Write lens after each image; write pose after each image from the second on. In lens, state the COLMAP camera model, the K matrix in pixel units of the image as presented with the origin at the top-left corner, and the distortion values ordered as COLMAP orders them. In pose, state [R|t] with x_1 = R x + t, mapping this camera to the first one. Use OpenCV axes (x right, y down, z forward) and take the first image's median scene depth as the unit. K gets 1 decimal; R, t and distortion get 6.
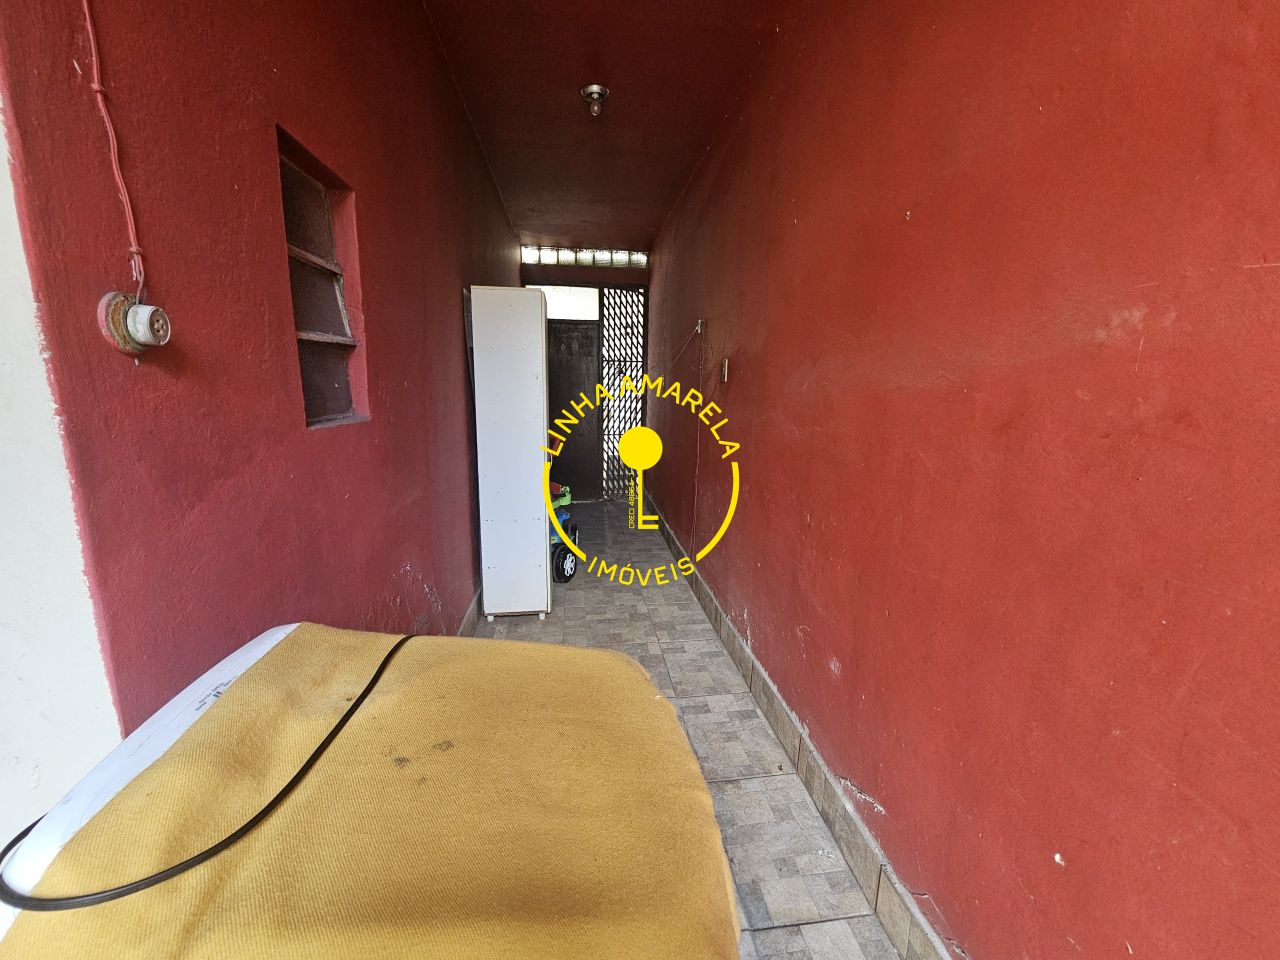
lens RADIAL K [[521.4, 0, 640.4], [0, 521.4, 479.7], [0, 0, 1]] dist [-0.002040, 0.001311]
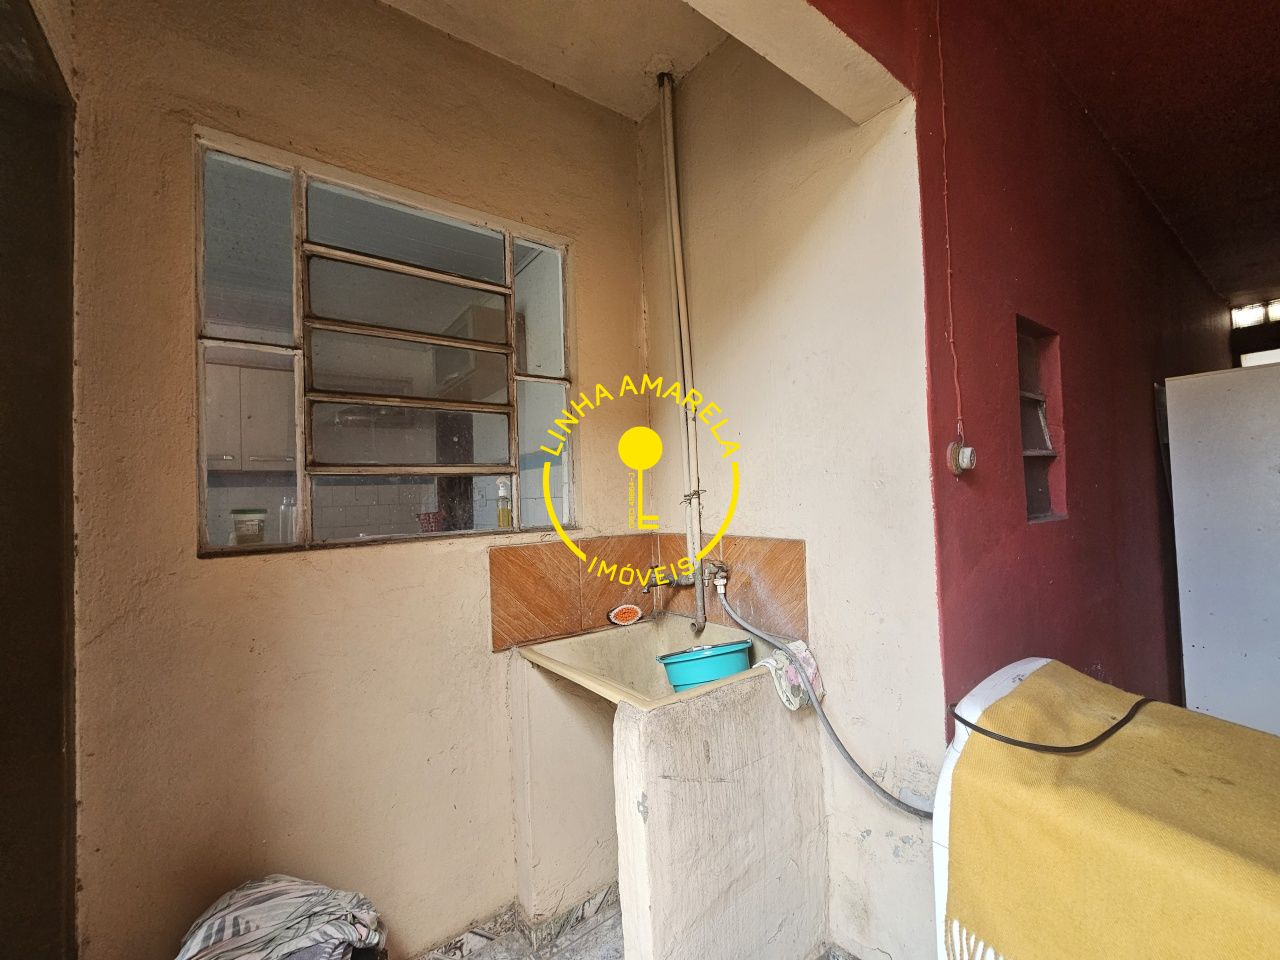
lens RADIAL K [[521.4, 0, 637.6], [0, 521.4, 482.6], [0, 0, 1]] dist [-0.002040, 0.001311]
pose [[0.488204, -0.055132, -0.870986, 0.026405], [-0.120750, 0.984137, -0.129977, 0.094351], [0.864336, 0.168627, 0.473802, -0.499445]]
